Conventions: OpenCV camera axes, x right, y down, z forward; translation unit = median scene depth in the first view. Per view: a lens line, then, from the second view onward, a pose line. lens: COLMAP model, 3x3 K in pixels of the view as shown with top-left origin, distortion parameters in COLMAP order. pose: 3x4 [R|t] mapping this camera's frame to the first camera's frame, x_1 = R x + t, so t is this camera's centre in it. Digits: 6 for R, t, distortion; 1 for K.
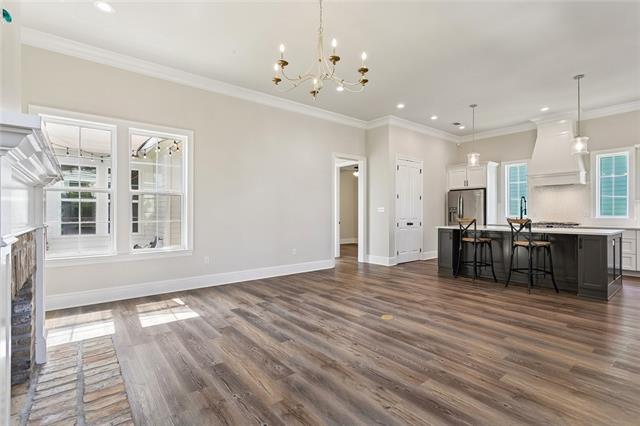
lens RADIAL K [[306.2, 0, 316.2], [0, 306.2, 212.9], [0, 0, 1]] dist [0.001067, 0.000689]
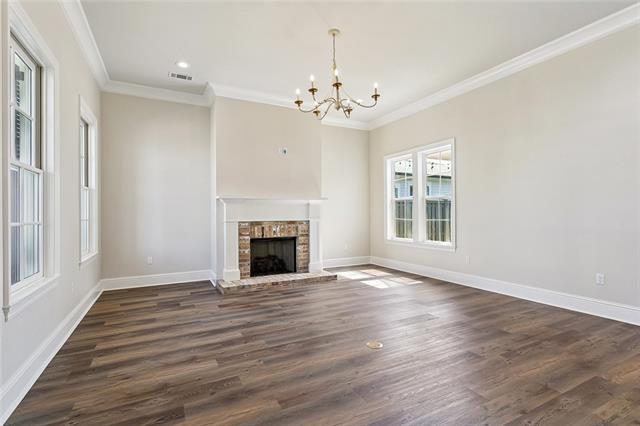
lens RADIAL K [[306.2, 0, 318.8], [0, 306.2, 213.8], [0, 0, 1]] dist [0.001067, 0.000689]
pose [[-0.202487, -0.003641, -0.979278, 1.456403], [0.010864, 0.999923, -0.005964, 0.004080], [0.979225, -0.011846, -0.202431, 1.427954]]
